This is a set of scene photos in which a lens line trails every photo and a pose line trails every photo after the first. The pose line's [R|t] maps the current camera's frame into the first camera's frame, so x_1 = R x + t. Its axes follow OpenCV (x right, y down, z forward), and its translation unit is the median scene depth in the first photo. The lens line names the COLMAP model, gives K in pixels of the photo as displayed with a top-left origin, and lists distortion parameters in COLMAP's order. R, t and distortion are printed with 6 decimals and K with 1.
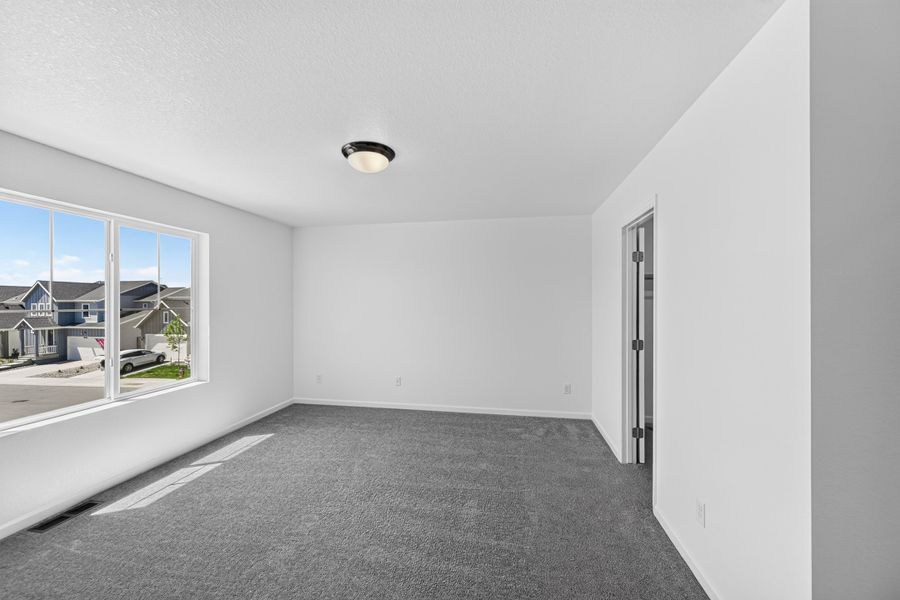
lens RADIAL K [[353.6, 0, 449.0], [0, 353.6, 302.9], [0, 0, 1]] dist [0.001963, 0.000080]
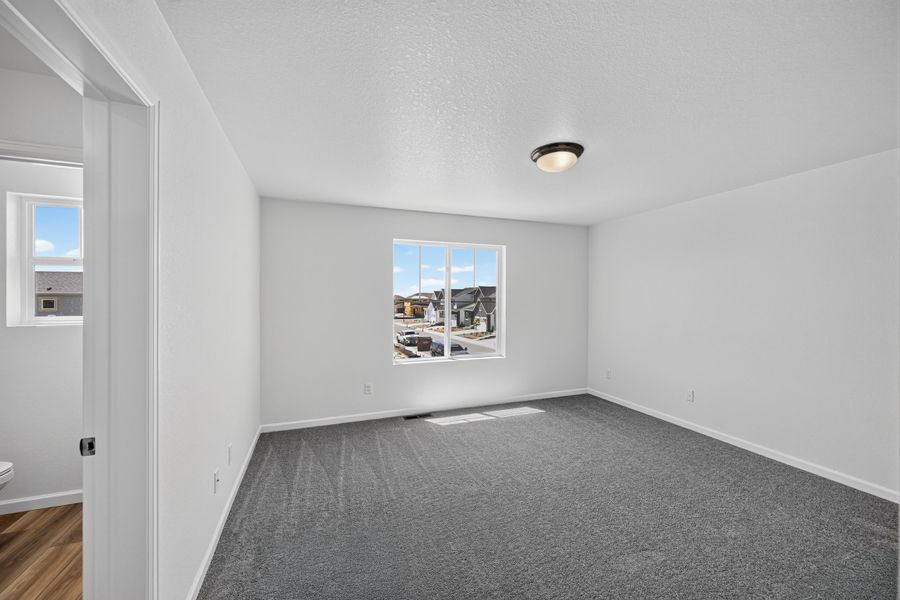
lens RADIAL K [[353.6, 0, 448.5], [0, 353.6, 298.5], [0, 0, 1]] dist [0.001963, 0.000080]
pose [[0.515890, 0.008220, -0.856615, 0.343007], [-0.006386, 0.999963, 0.005750, -0.003891], [0.856631, 0.002504, 0.515923, 0.136772]]
